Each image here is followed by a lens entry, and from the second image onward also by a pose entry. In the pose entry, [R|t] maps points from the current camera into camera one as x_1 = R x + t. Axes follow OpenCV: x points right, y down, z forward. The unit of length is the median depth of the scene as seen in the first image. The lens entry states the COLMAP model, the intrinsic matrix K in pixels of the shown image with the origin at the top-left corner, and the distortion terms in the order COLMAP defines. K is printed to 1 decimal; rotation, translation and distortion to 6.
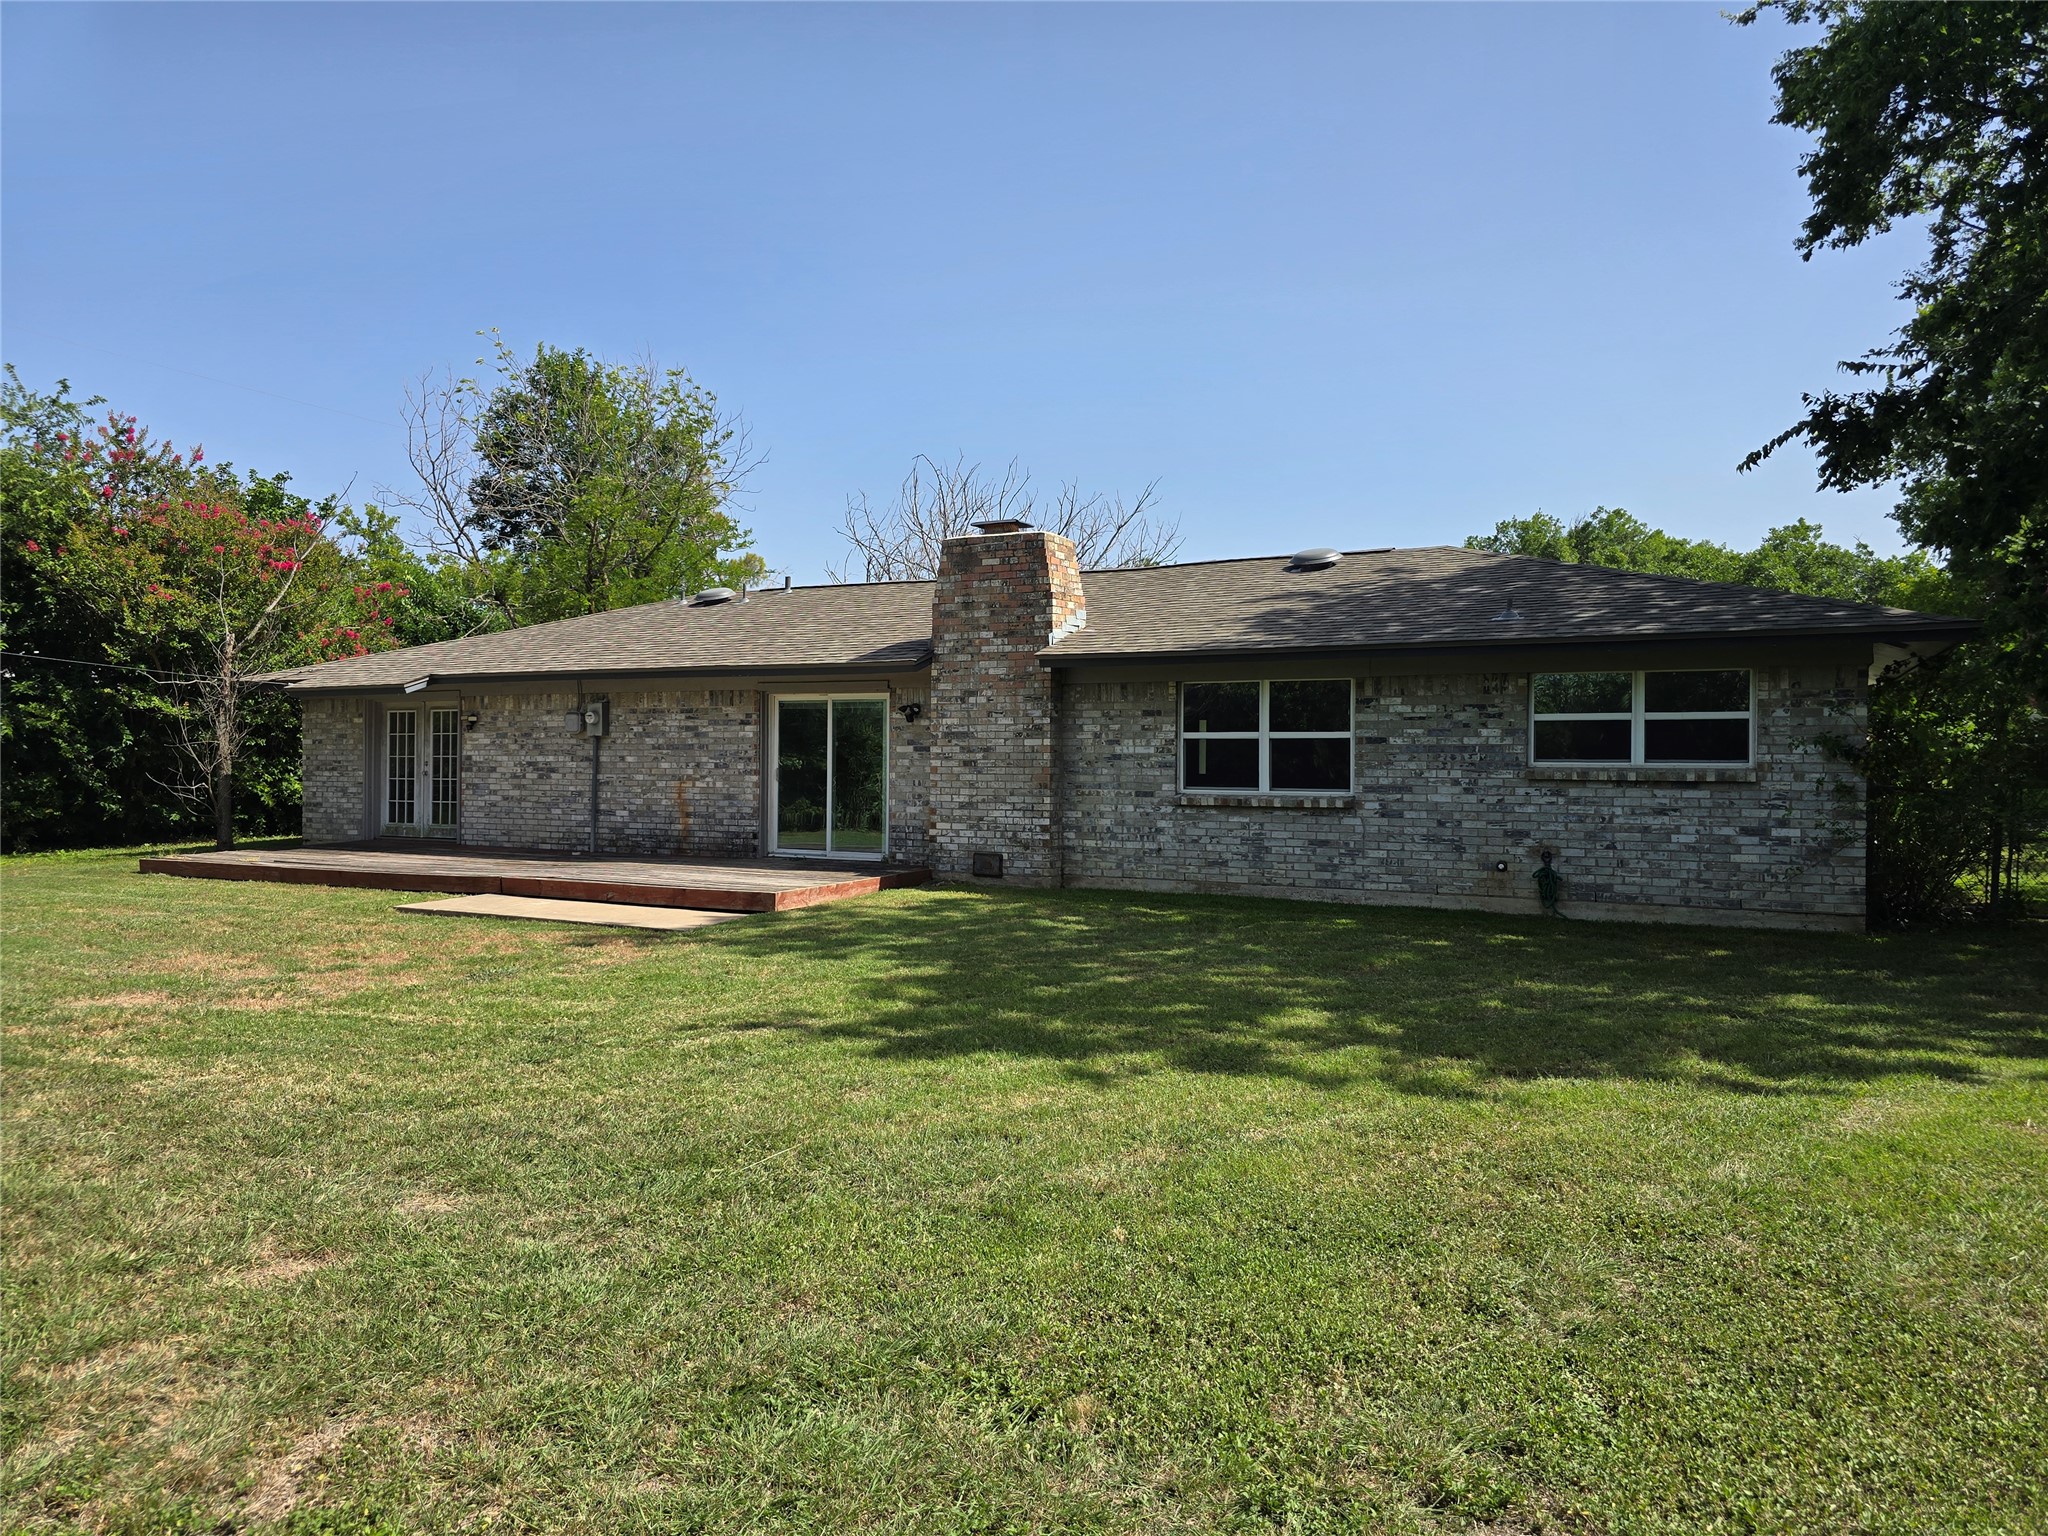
lens RADIAL K [[1380.0, 0, 1023.7], [0, 1380.0, 759.8], [0, 0, 1]] dist [0.038529, -0.017665]
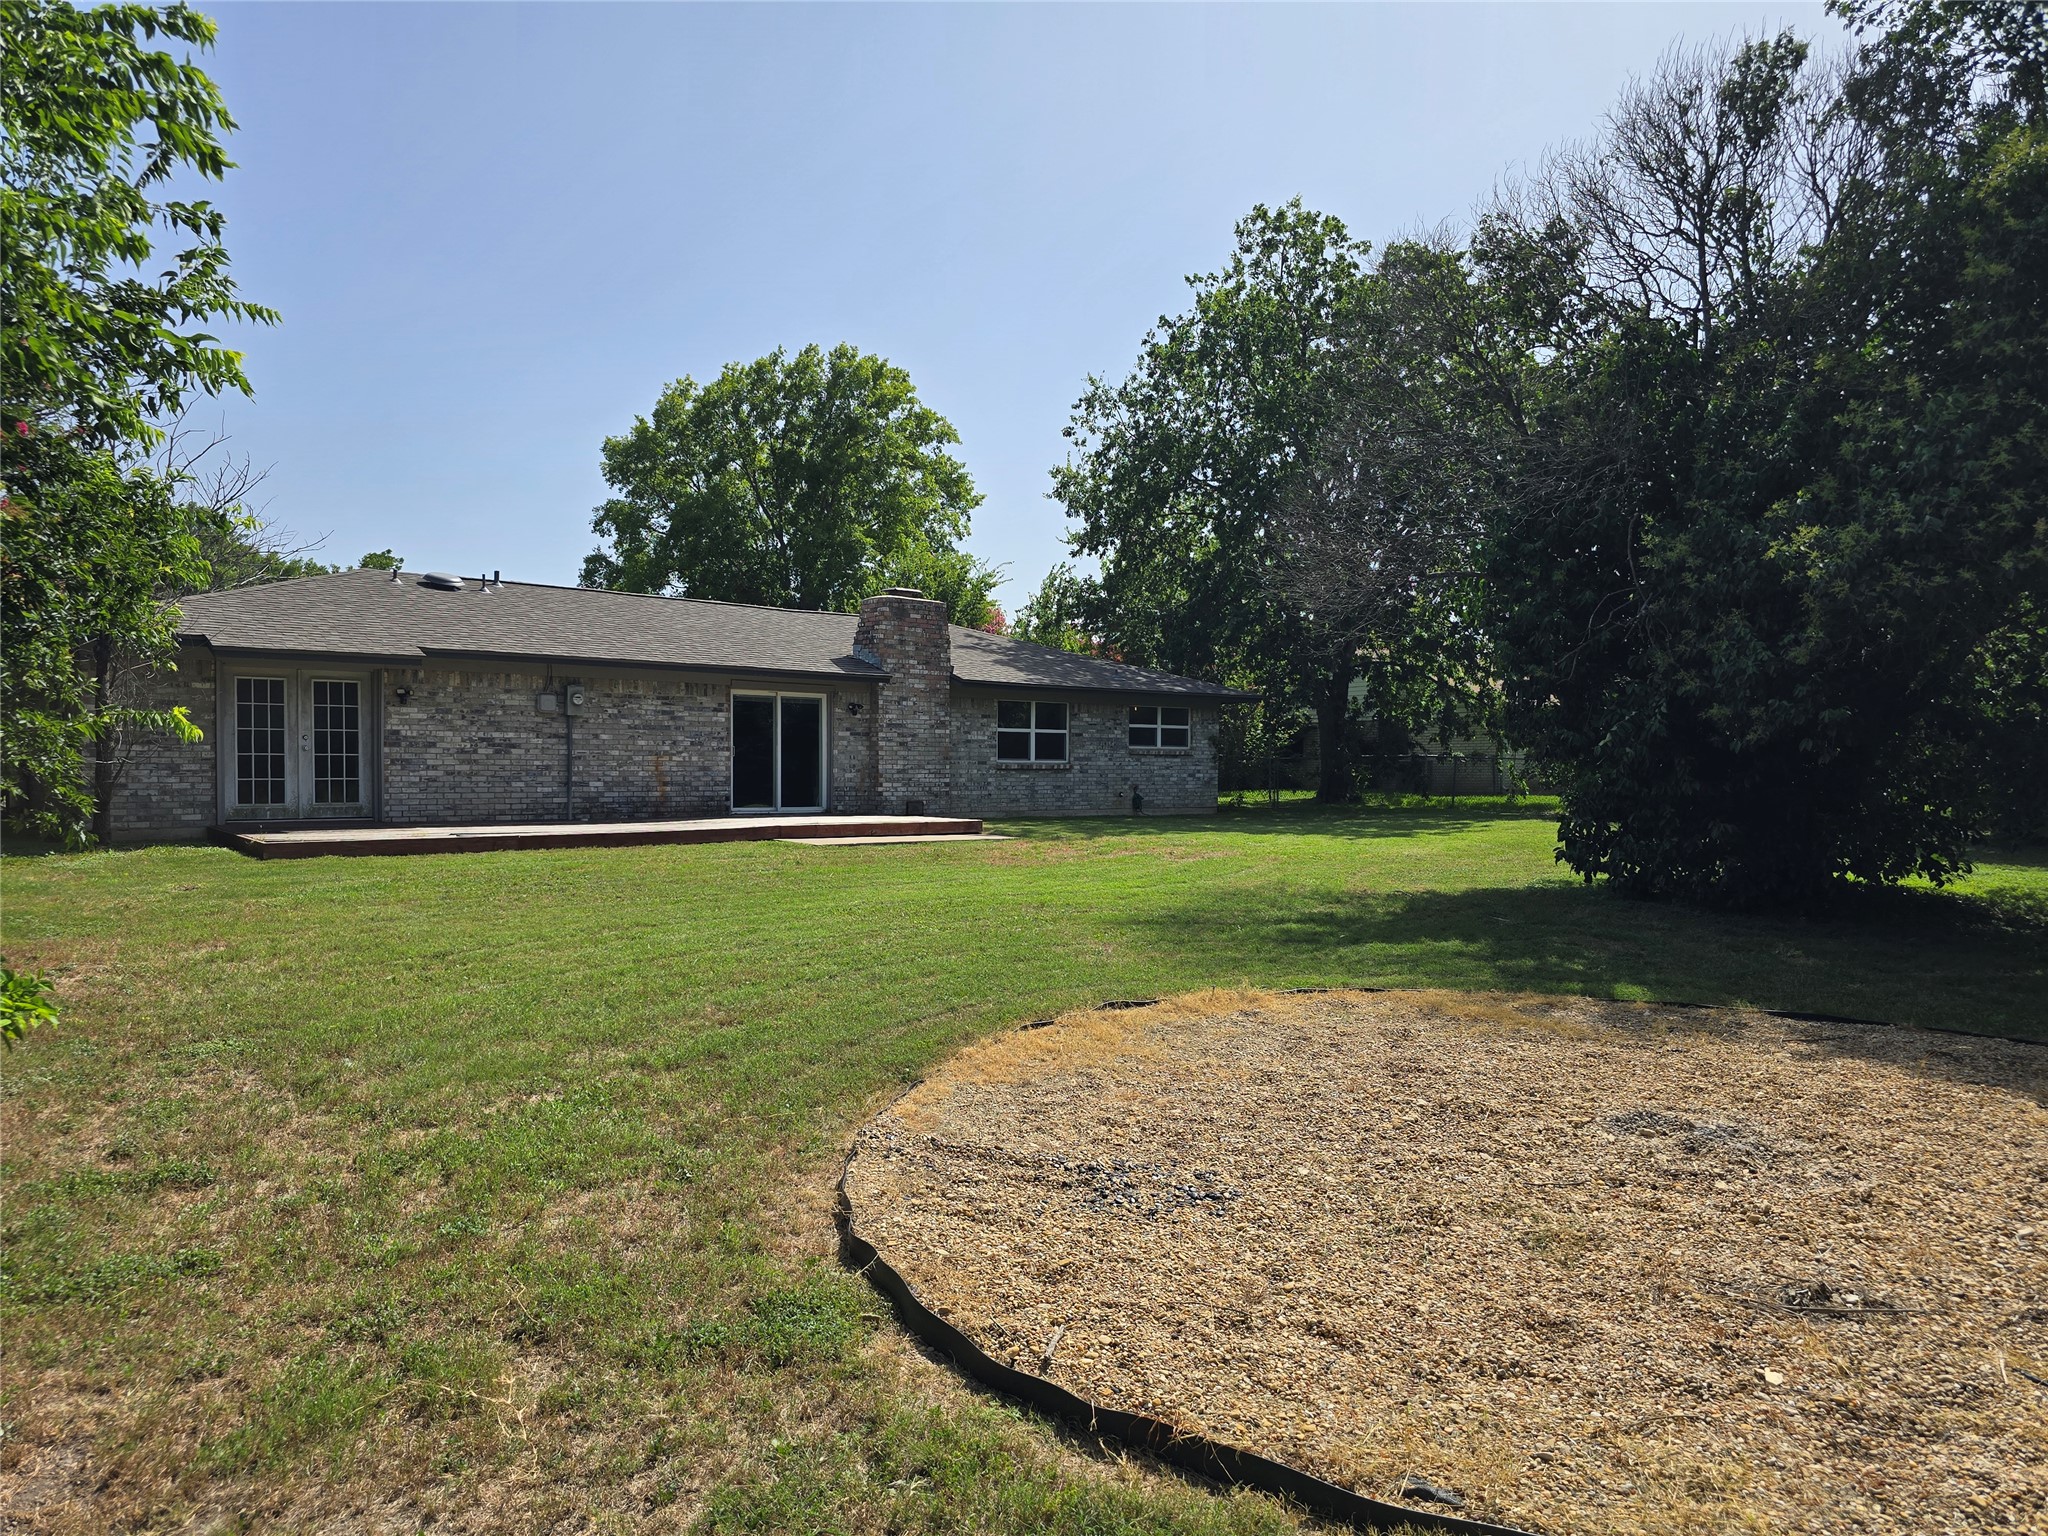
lens RADIAL K [[1380.0, 0, 1023.6], [0, 1380.0, 771.9], [0, 0, 1]] dist [0.038529, -0.017665]
pose [[0.375991, -0.006802, 0.926599, -1.261877], [-0.004750, 0.999946, 0.009267, 0.016808], [-0.926611, -0.007885, 0.375938, 0.254748]]
